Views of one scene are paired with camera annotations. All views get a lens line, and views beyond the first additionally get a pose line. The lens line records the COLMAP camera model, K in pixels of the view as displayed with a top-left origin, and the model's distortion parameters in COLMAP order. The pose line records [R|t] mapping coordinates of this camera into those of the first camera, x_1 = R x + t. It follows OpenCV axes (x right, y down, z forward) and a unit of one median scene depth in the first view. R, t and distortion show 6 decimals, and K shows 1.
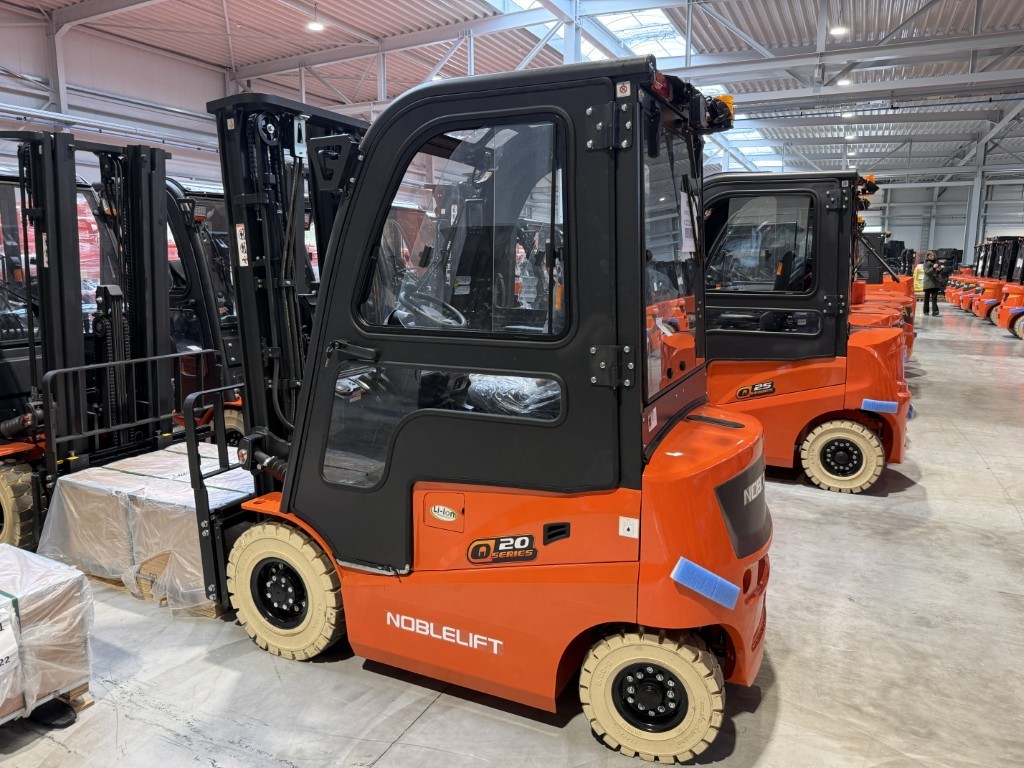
lens RADIAL K [[730.2, 0, 515.7], [0, 730.2, 378.4], [0, 0, 1]] dist [0.005484, -0.012211]
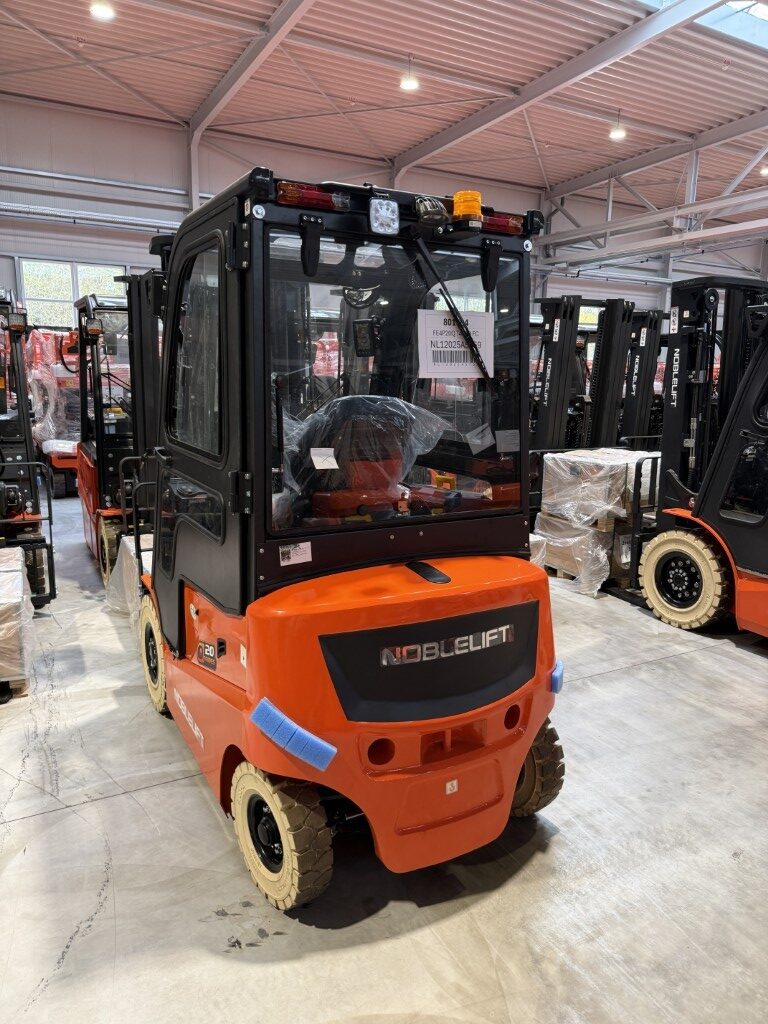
lens RADIAL K [[730.2, 0, 386.3], [0, 730.2, 518.0], [0, 0, 1]] dist [0.005484, -0.012211]
pose [[0.811644, 0.129283, -0.569666, 0.096727], [-0.110538, 0.991574, 0.067542, -0.007803], [0.573598, 0.008149, 0.819096, 0.034015]]
